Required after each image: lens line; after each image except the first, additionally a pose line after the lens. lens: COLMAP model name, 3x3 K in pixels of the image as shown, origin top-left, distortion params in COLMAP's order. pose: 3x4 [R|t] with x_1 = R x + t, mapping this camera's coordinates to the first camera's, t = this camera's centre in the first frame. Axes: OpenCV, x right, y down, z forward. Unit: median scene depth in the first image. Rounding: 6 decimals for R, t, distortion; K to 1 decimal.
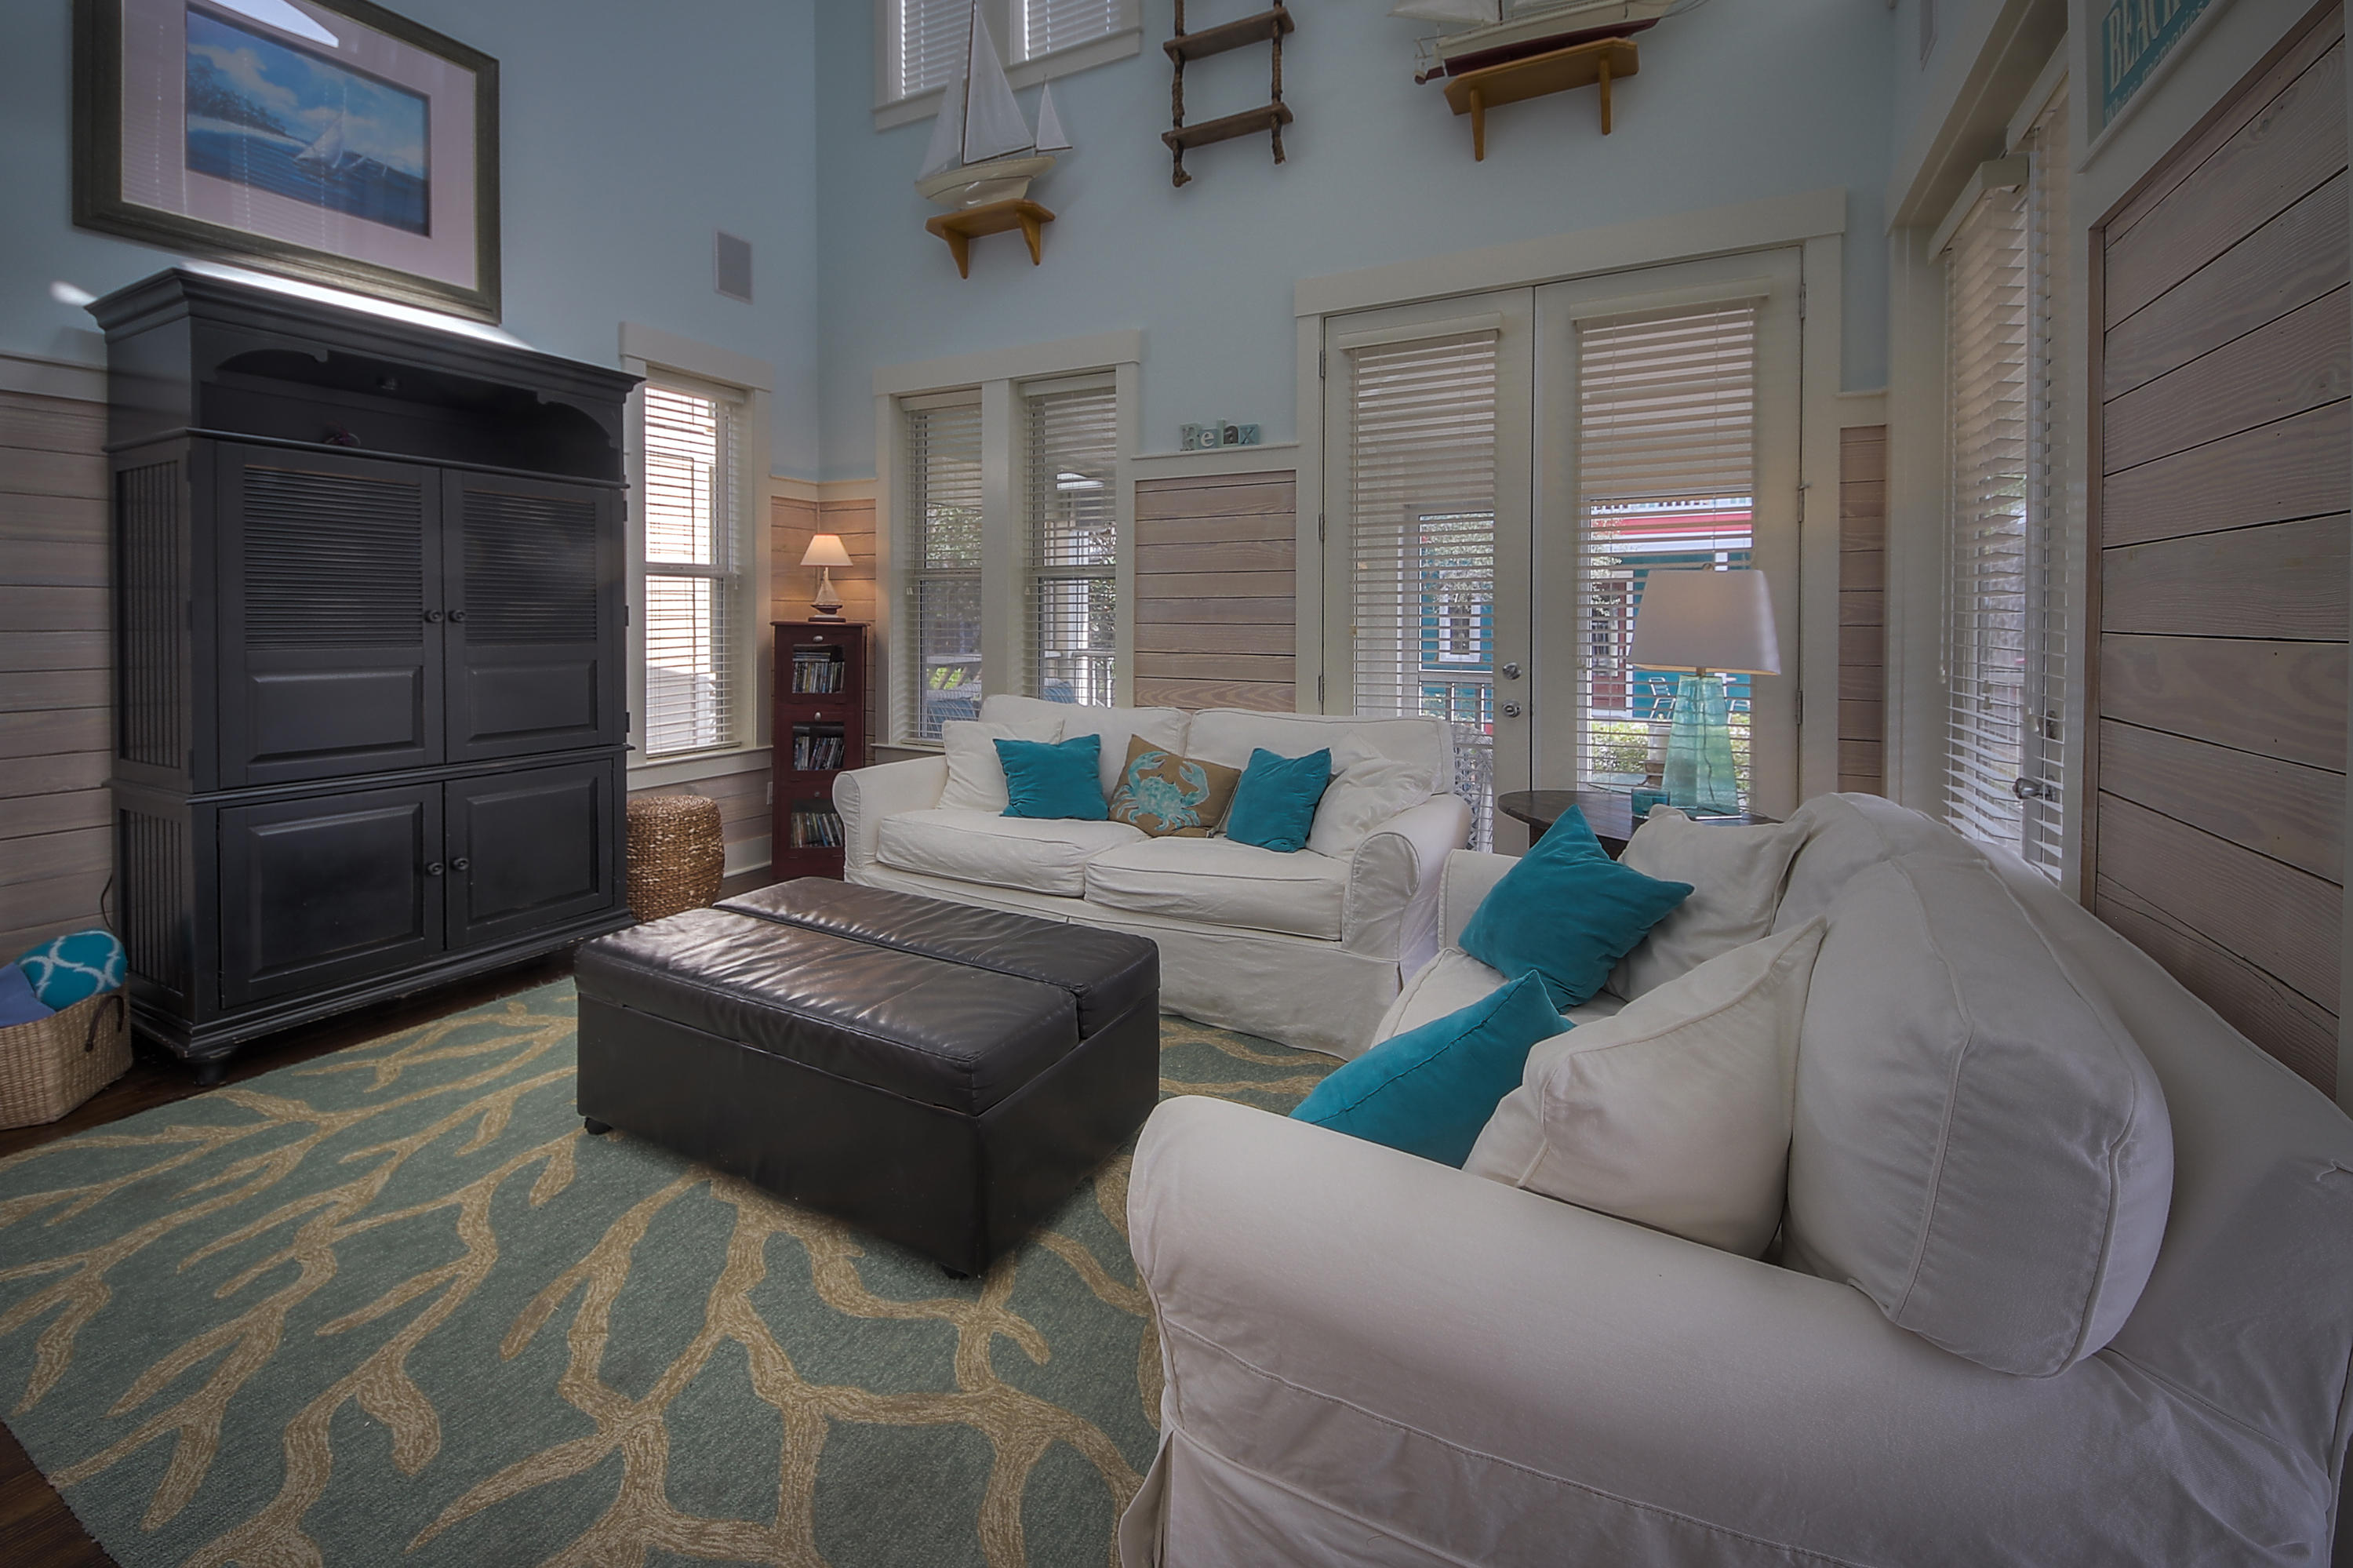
lens RADIAL K [[979.9, 0, 1169.4], [0, 979.9, 632.0], [0, 0, 1]] dist [0.040166, -0.019163]
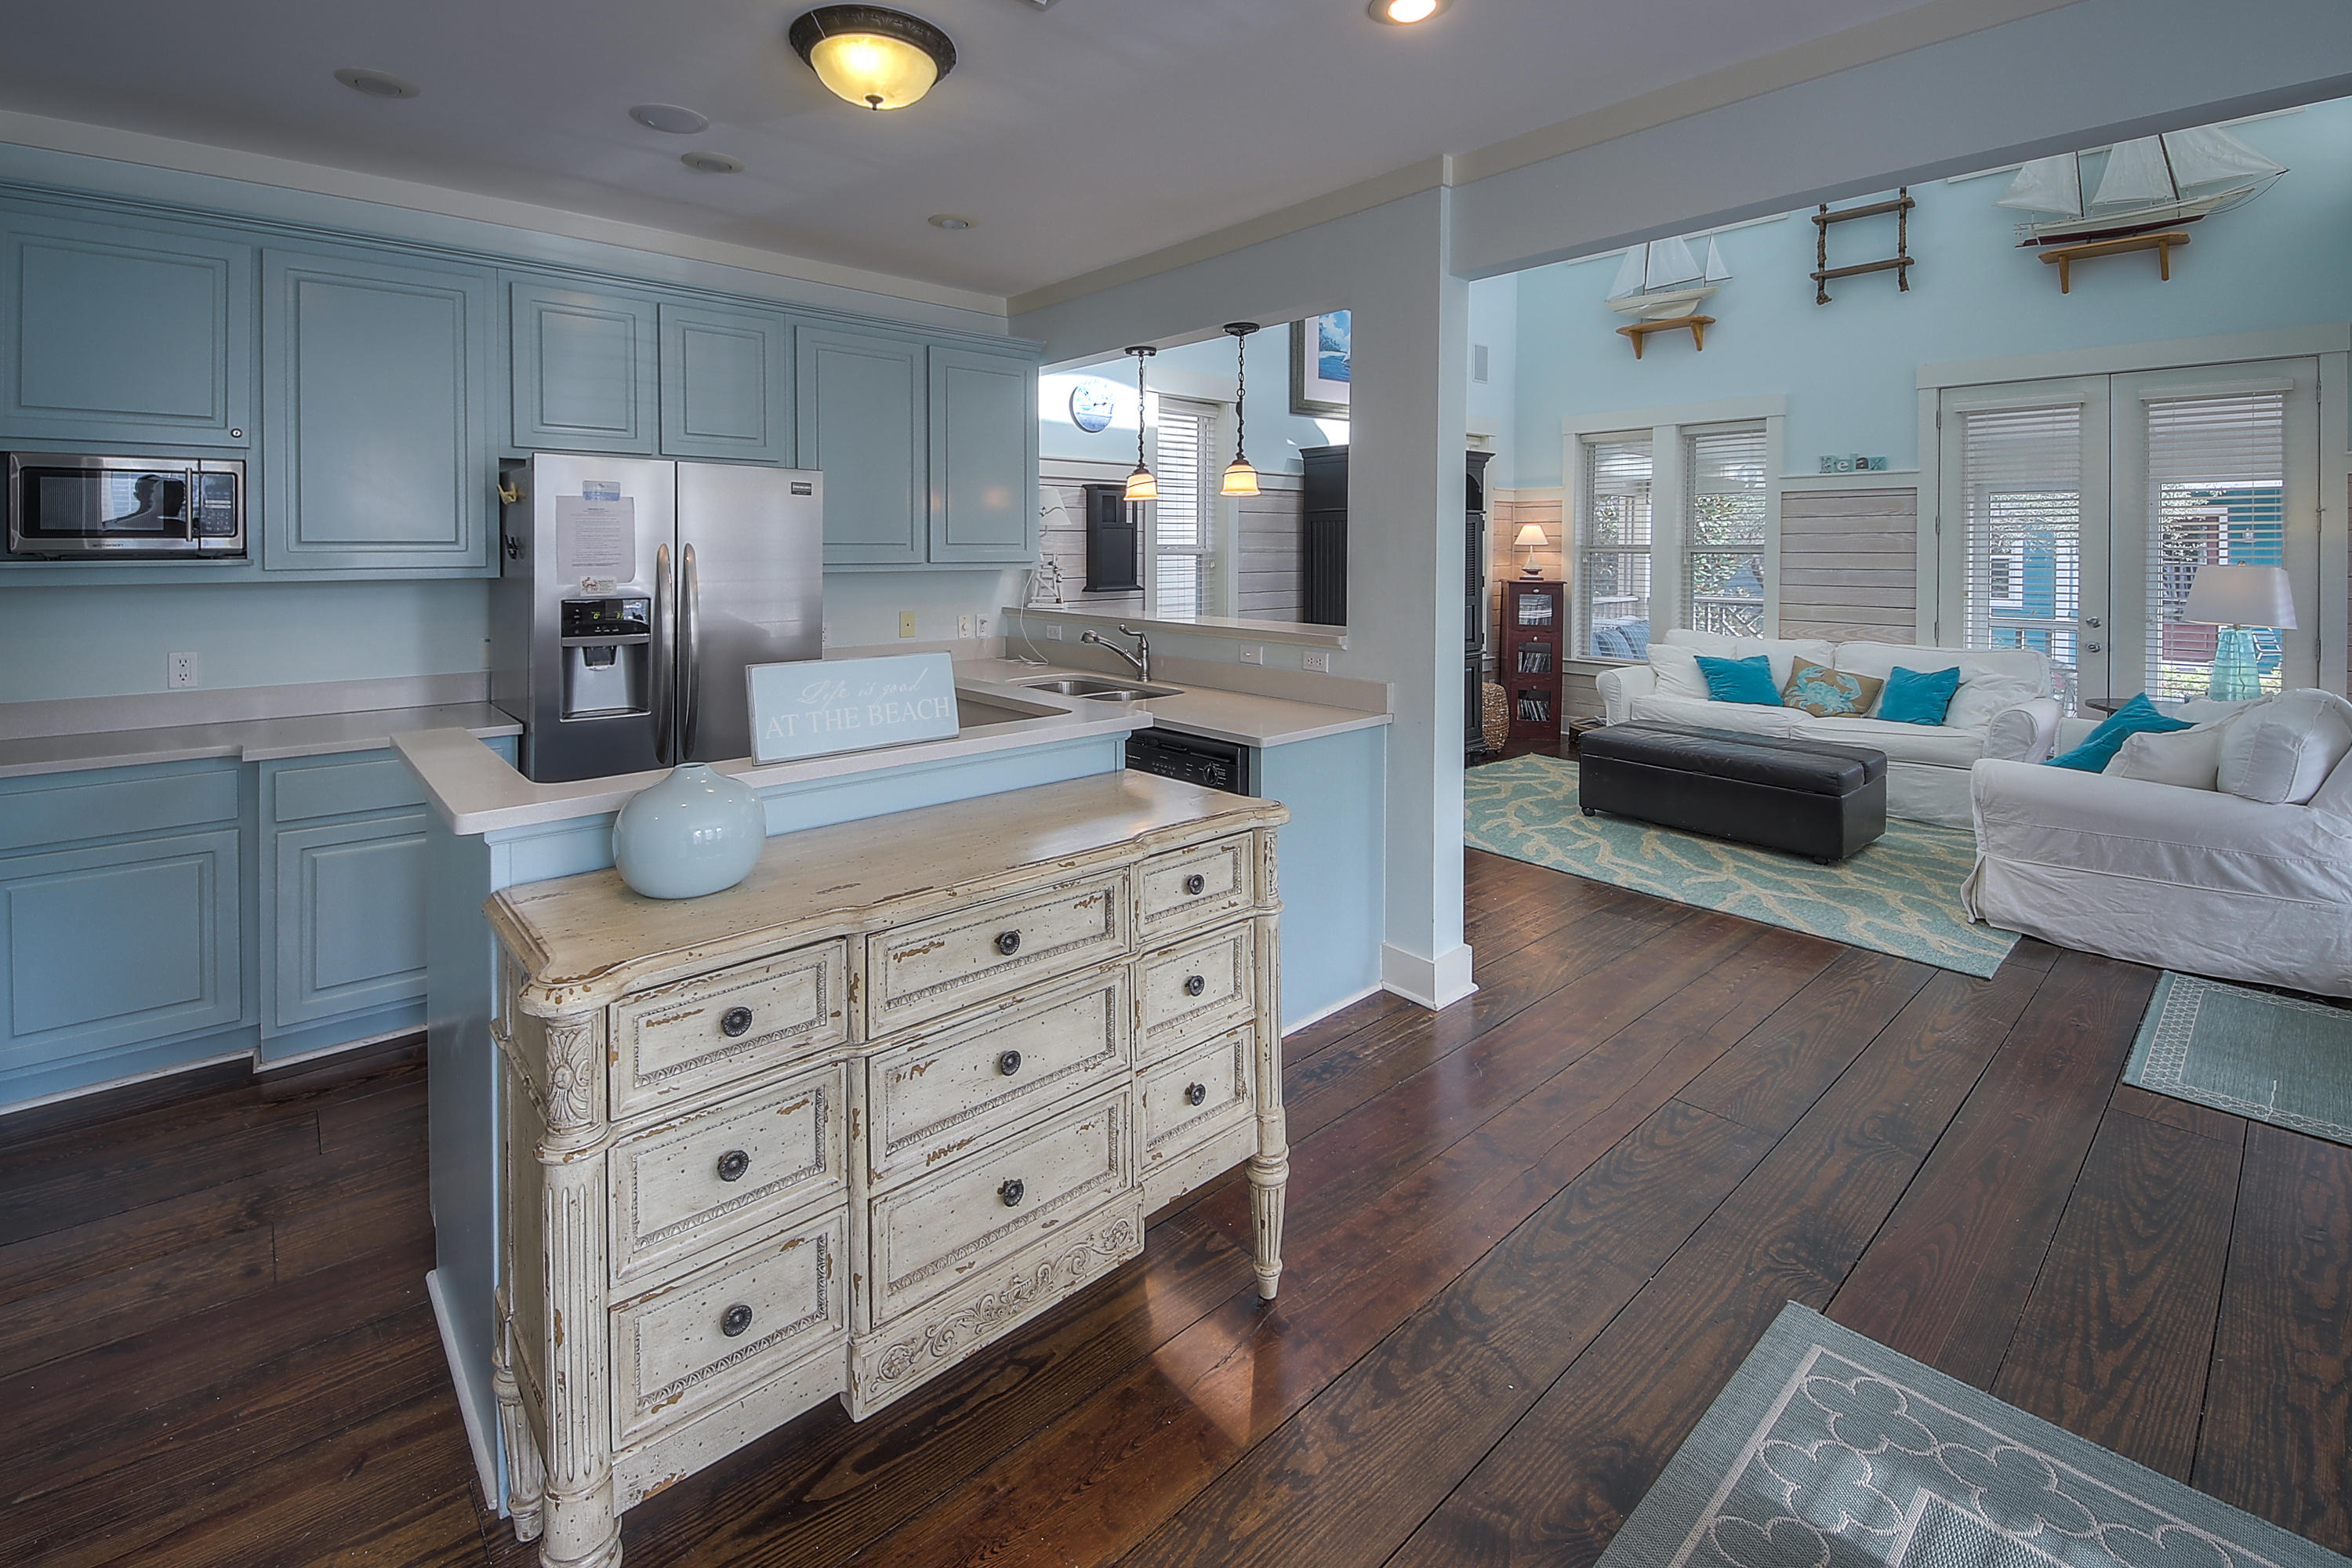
lens RADIAL K [[1052.0, 0, 1122.6], [0, 1052.0, 564.0], [0, 0, 1]] dist [0.029530, -0.028033]
pose [[0.926965, 0.001772, -0.375143, -0.431934], [-0.000209, 0.999991, 0.004207, -0.056619], [0.375147, -0.003822, 0.926957, -1.083243]]
